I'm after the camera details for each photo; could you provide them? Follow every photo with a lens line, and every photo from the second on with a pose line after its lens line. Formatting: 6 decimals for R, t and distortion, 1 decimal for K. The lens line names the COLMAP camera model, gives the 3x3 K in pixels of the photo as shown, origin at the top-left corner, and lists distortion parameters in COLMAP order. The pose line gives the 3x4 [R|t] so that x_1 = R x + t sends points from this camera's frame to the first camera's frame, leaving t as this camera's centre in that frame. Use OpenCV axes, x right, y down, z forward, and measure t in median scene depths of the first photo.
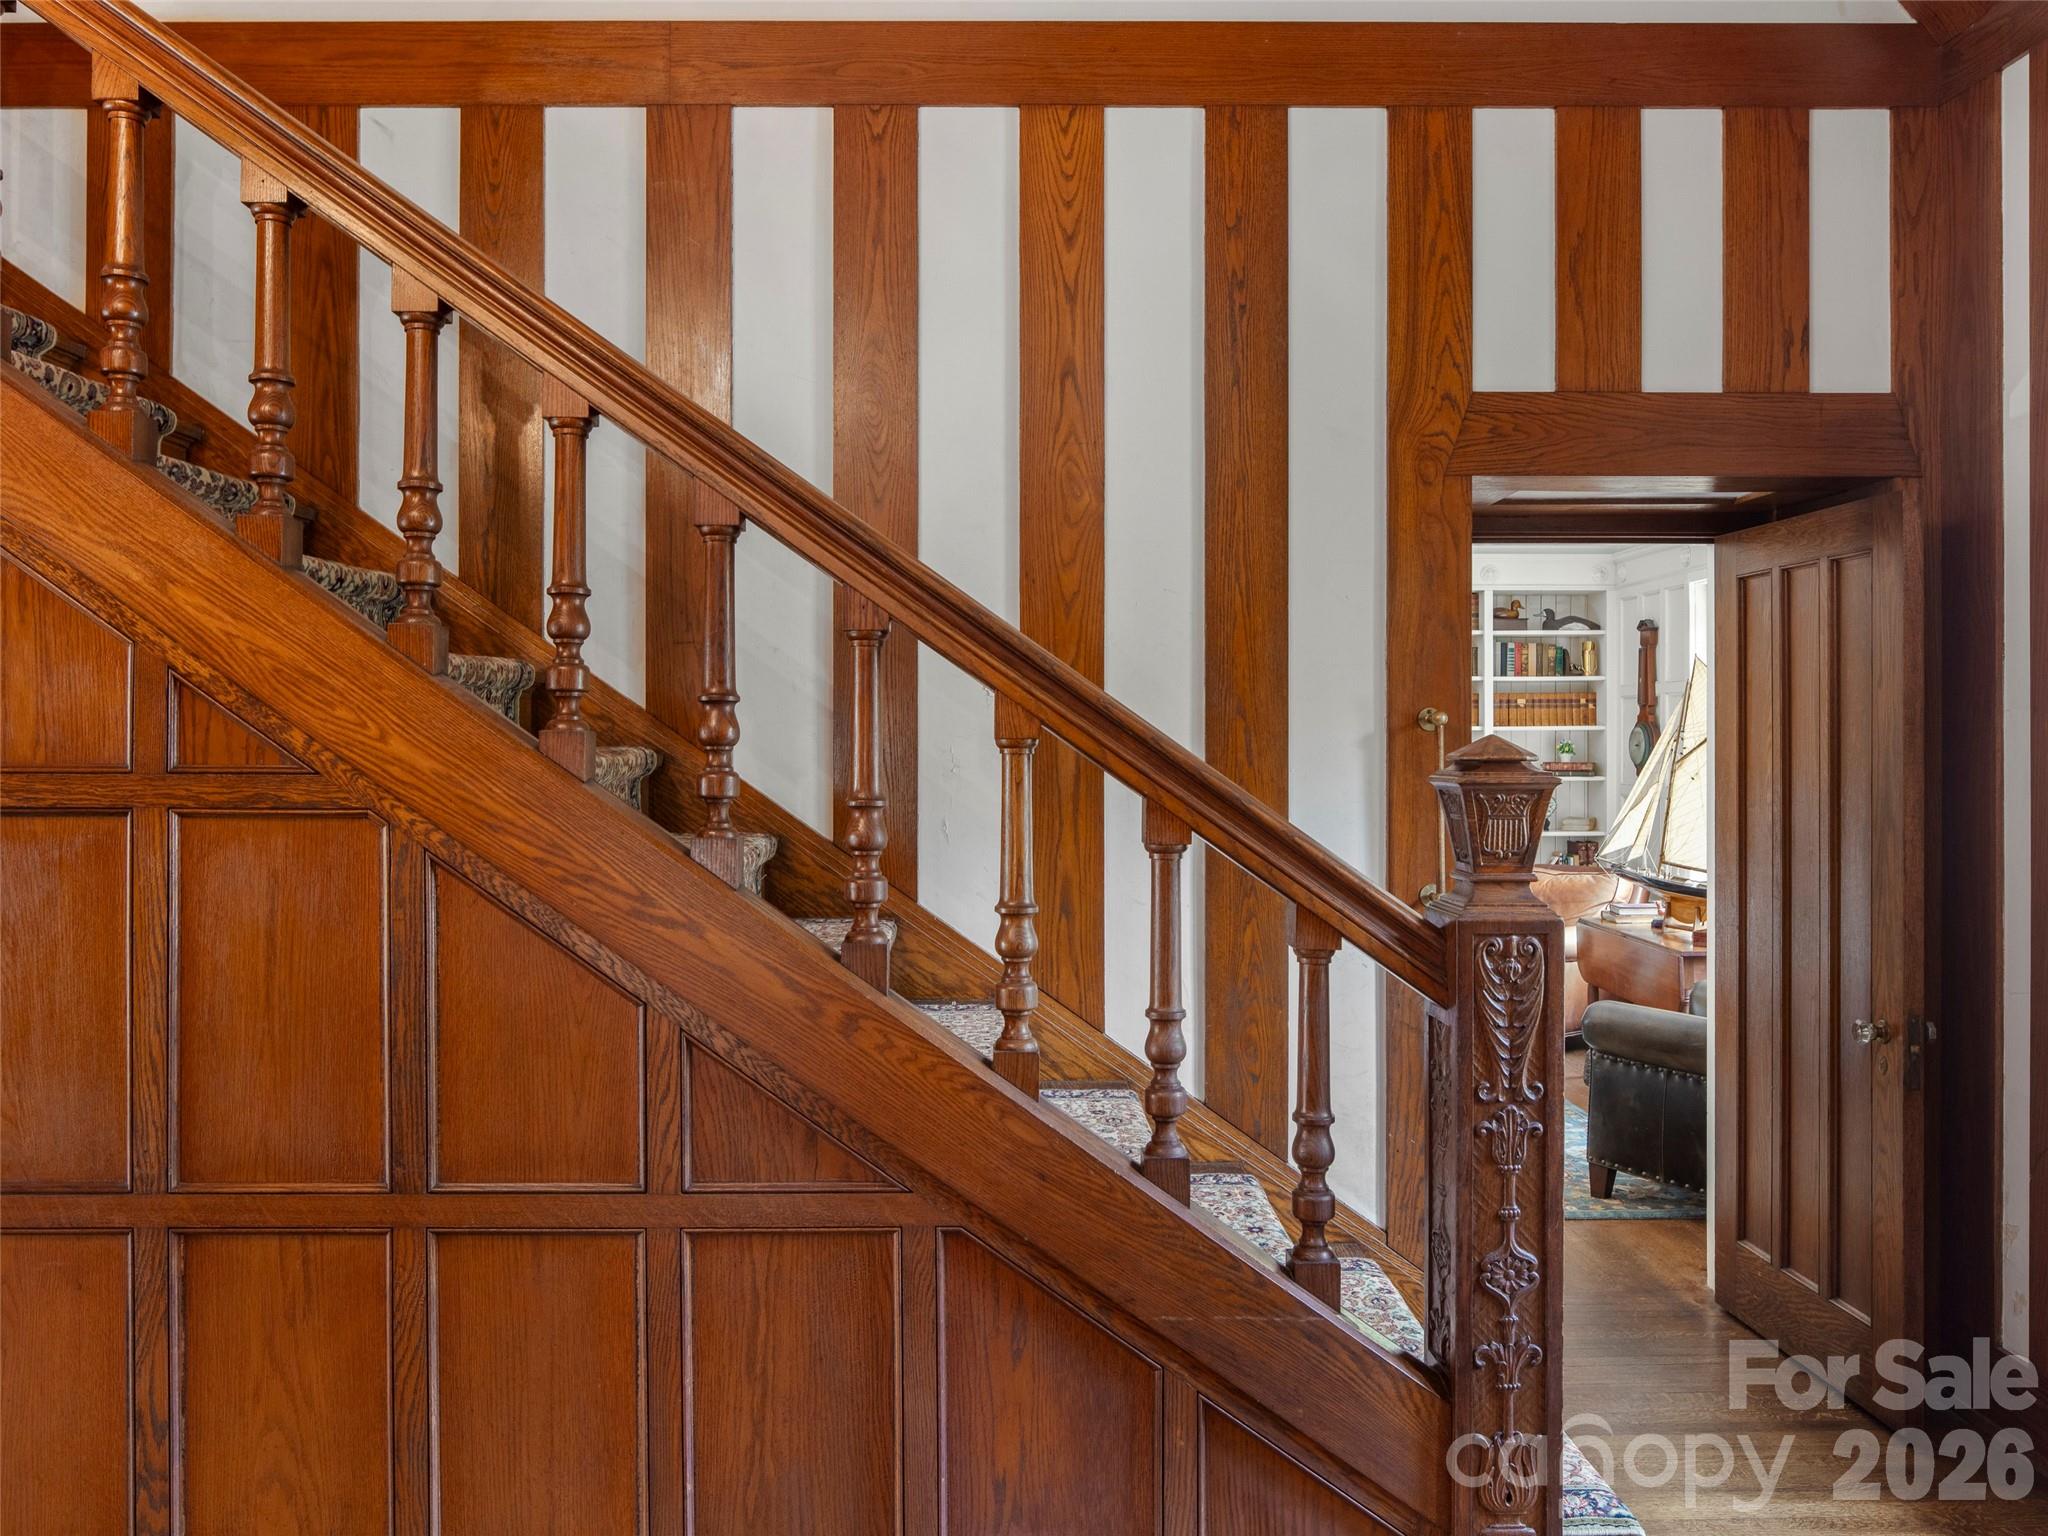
lens RADIAL K [[1555.6, 0, 1006.2], [0, 1555.6, 733.5], [0, 0, 1]] dist [-0.007503, -0.001548]
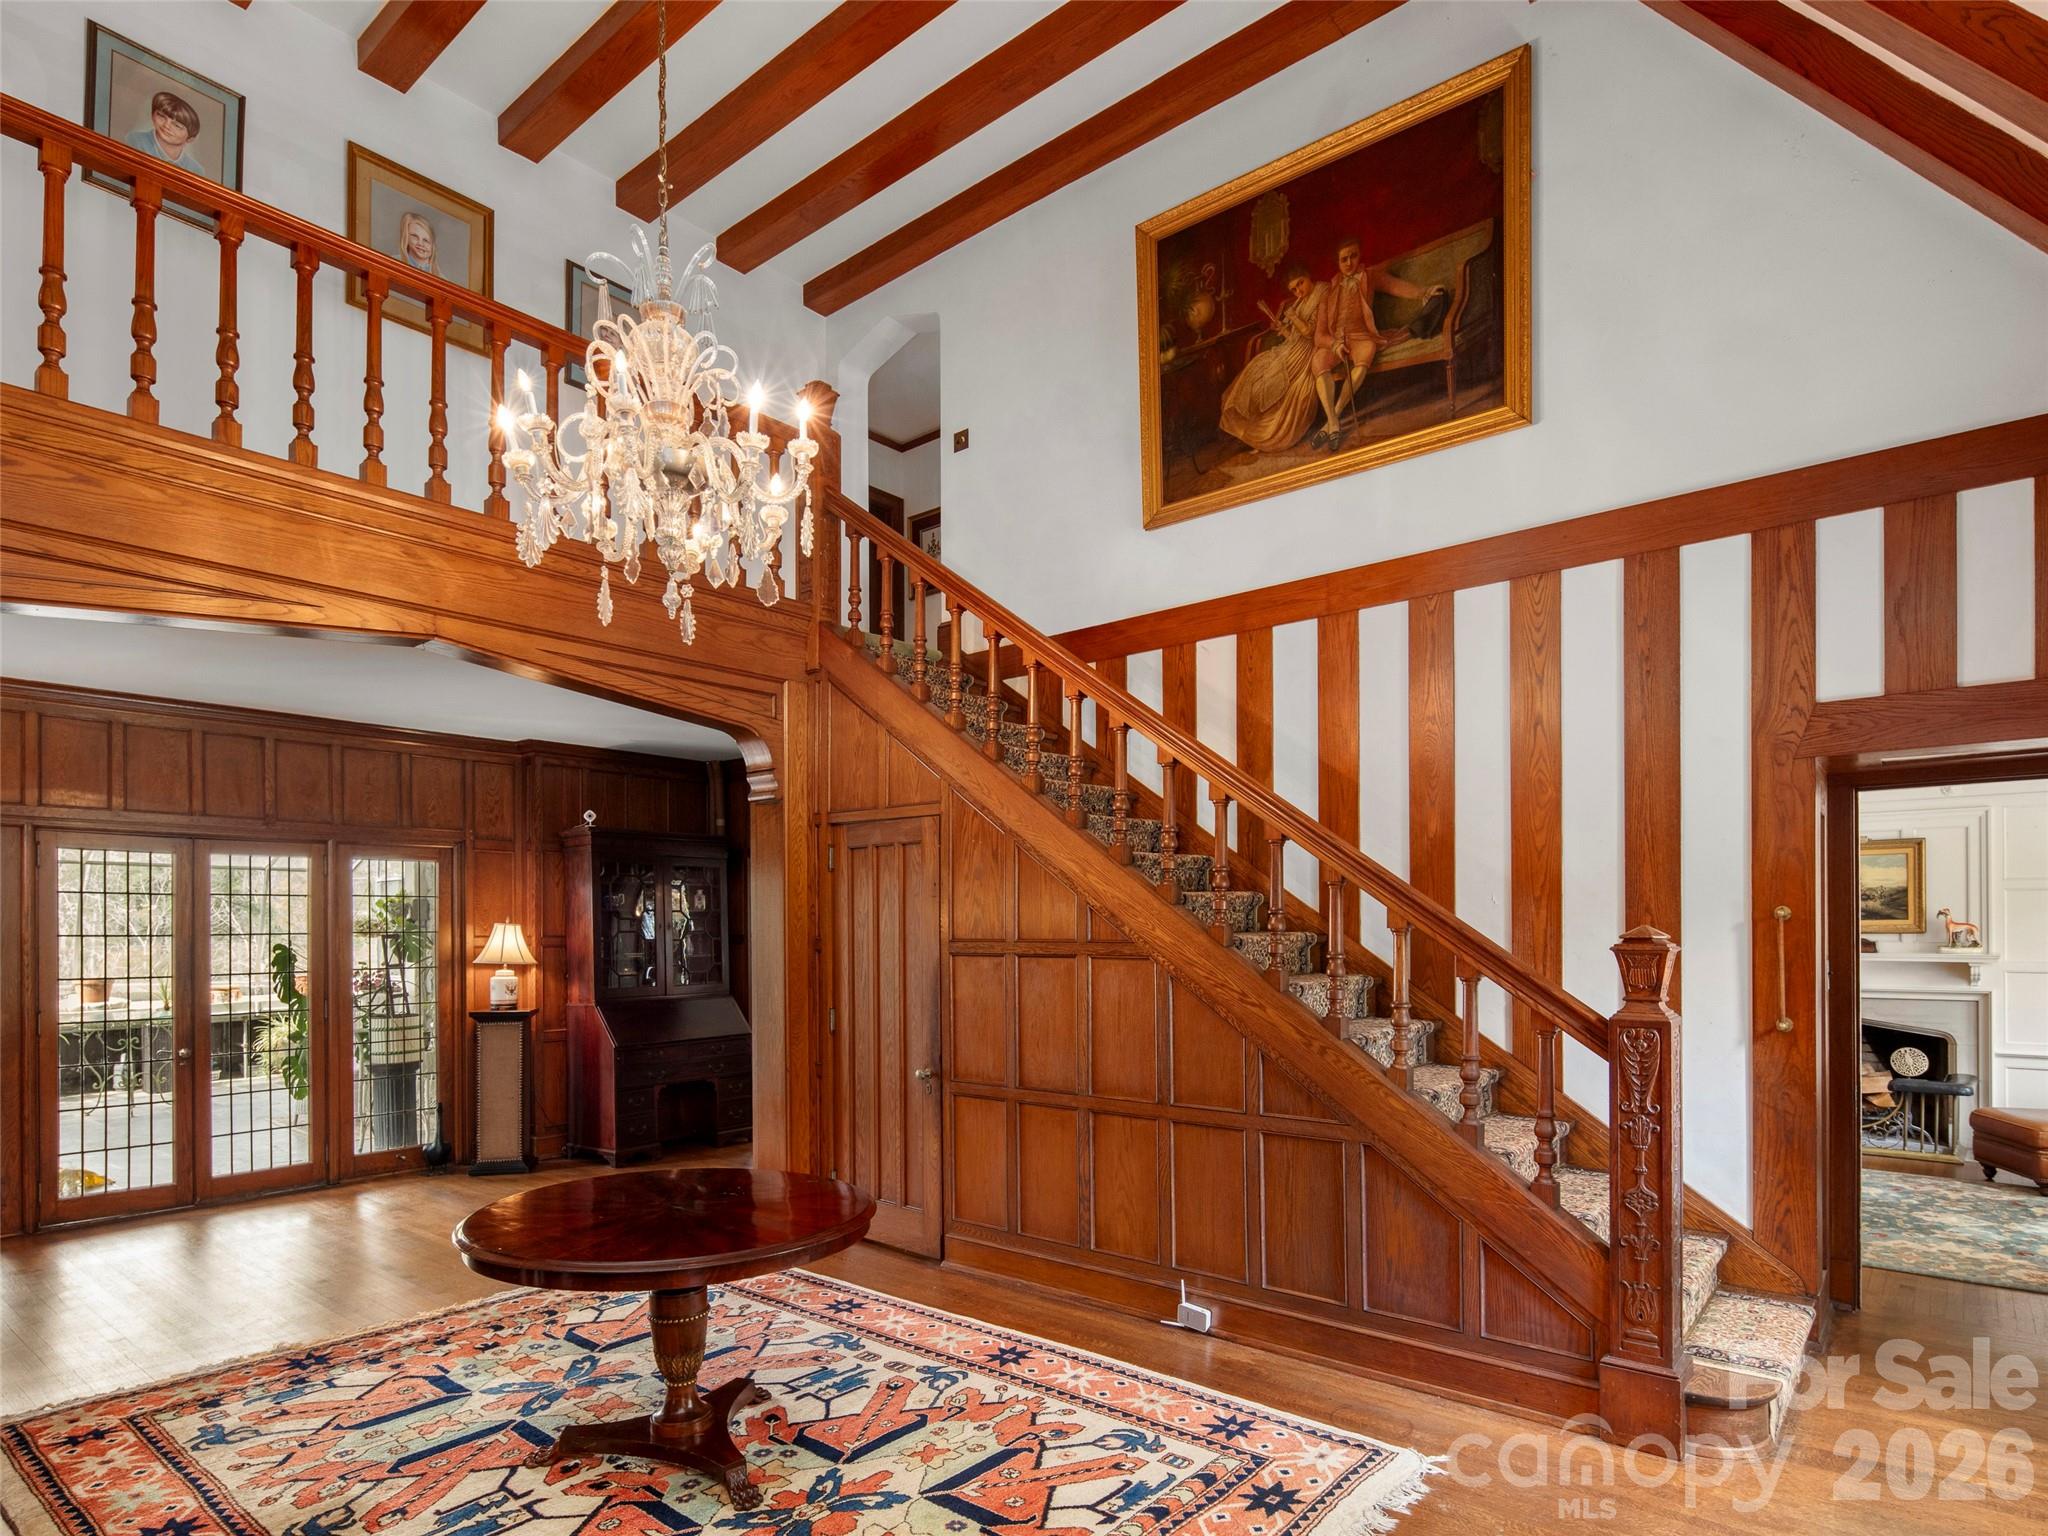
lens RADIAL K [[1129.6, 0, 1009.1], [0, 1129.6, 923.4], [0, 0, 1]] dist [0.002451, -0.005049]
pose [[0.756099, -0.007269, -0.654417, 0.649359], [0.007934, 0.999967, -0.001941, -0.004759], [0.654409, -0.003725, 0.756131, -0.586332]]
